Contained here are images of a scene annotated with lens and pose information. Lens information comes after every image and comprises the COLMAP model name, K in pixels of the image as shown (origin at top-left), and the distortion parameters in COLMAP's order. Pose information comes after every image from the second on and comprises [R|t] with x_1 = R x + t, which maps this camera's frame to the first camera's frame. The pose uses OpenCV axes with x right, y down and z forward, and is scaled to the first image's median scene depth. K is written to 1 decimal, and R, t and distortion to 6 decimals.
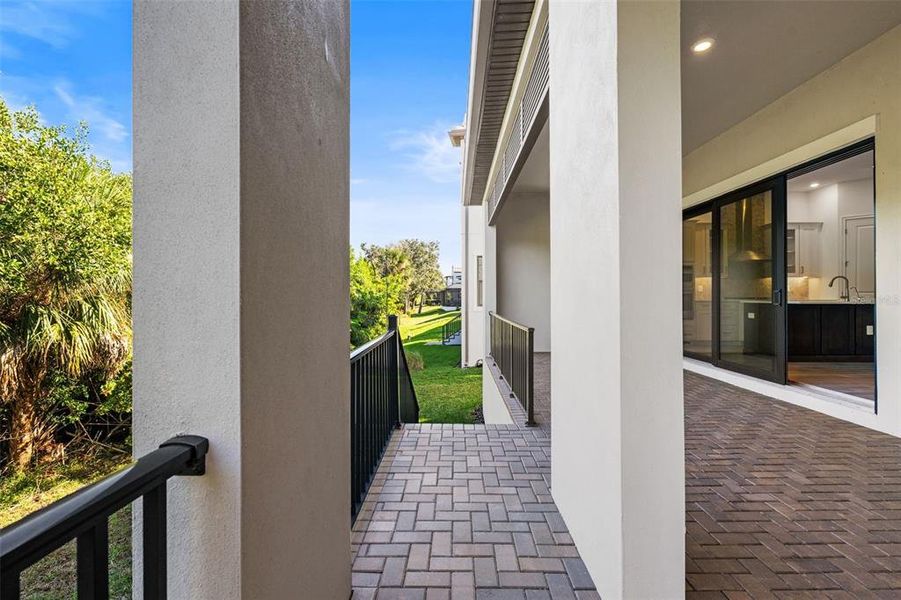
lens RADIAL K [[400.6, 0, 440.8], [0, 400.6, 295.7], [0, 0, 1]] dist [-0.002958, -0.000513]
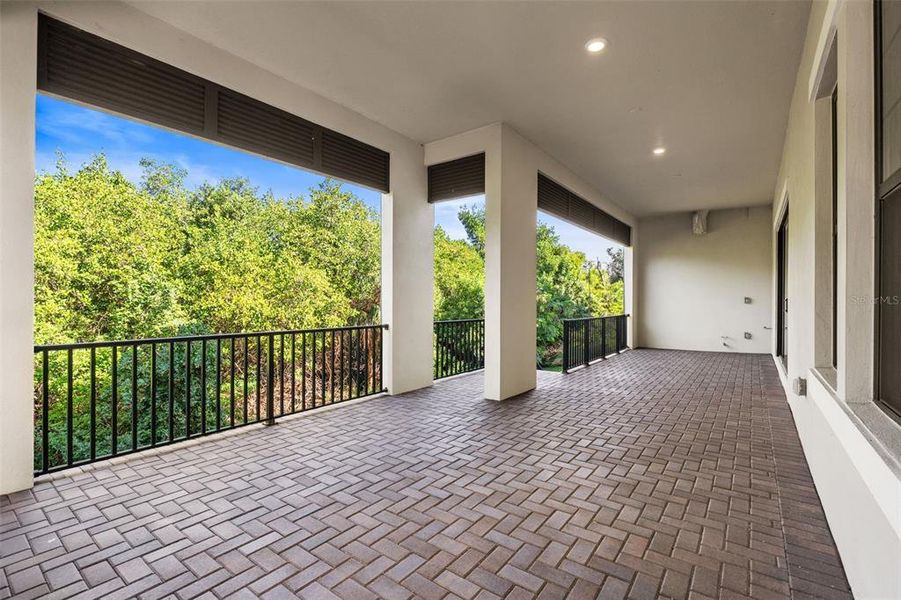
lens RADIAL K [[400.6, 0, 452.0], [0, 400.6, 295.9], [0, 0, 1]] dist [-0.002958, -0.000513]
pose [[0.817111, 0.001409, -0.576479, 0.297128], [-0.007295, 0.999942, -0.007895, -0.002935], [0.576435, 0.010657, 0.817074, -0.275828]]
